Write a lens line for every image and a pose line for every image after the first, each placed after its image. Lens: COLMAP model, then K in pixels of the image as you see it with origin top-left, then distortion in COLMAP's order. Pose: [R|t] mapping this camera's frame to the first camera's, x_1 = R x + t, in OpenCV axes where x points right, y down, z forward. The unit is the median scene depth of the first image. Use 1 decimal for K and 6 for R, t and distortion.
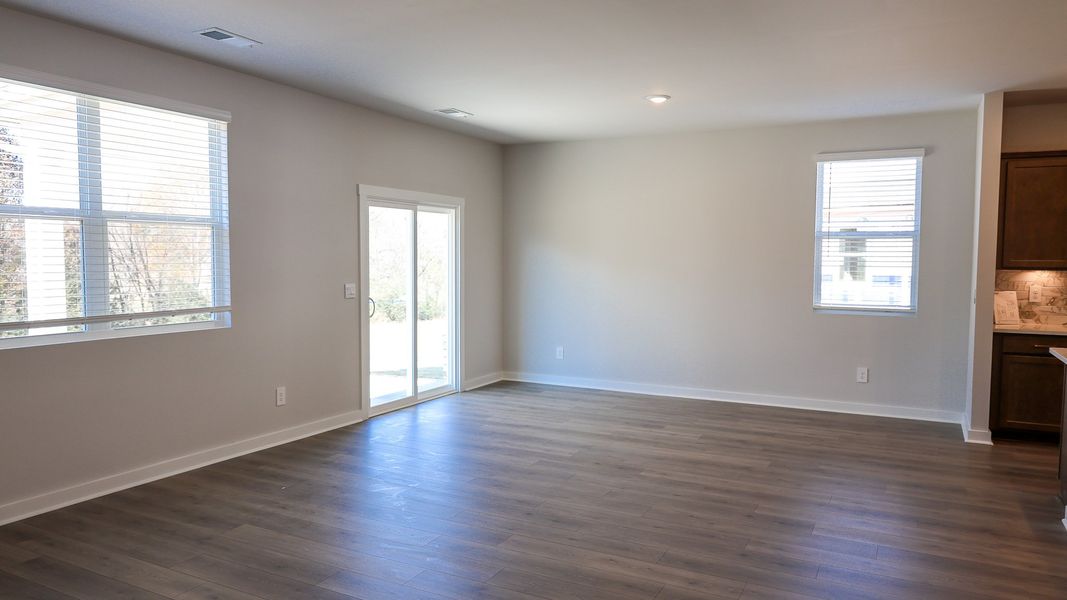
lens RADIAL K [[748.4, 0, 533.6], [0, 748.4, 306.9], [0, 0, 1]] dist [0.003500, 0.000944]
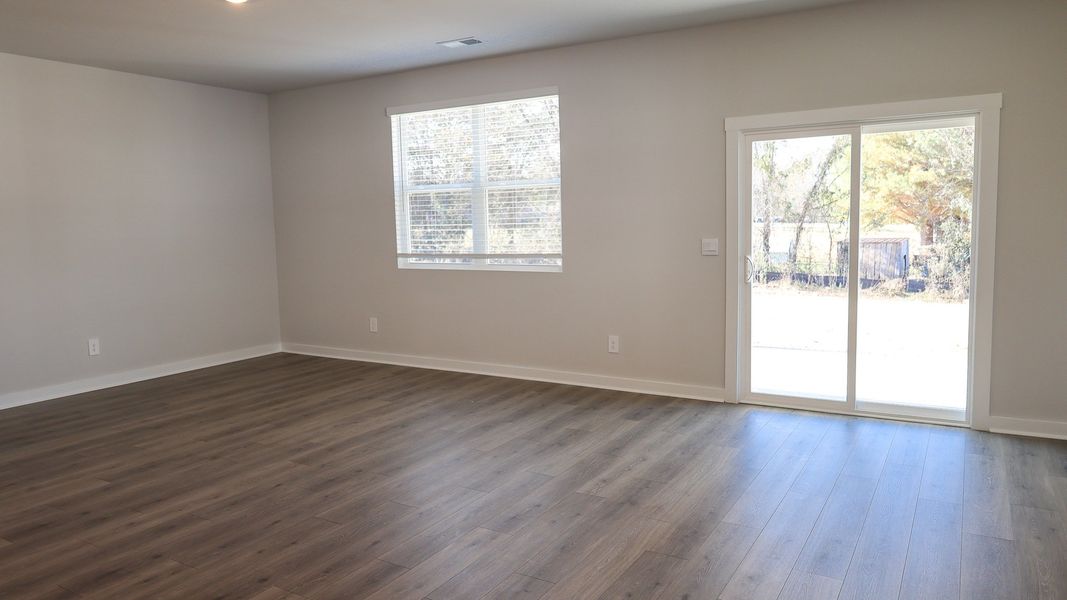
lens RADIAL K [[748.4, 0, 534.9], [0, 748.4, 298.2], [0, 0, 1]] dist [0.003500, 0.000944]
pose [[-0.088452, 0.104111, -0.990625, 0.701546], [-0.041304, 0.993284, 0.108079, -0.052745], [0.995224, 0.050477, -0.083558, 0.974713]]
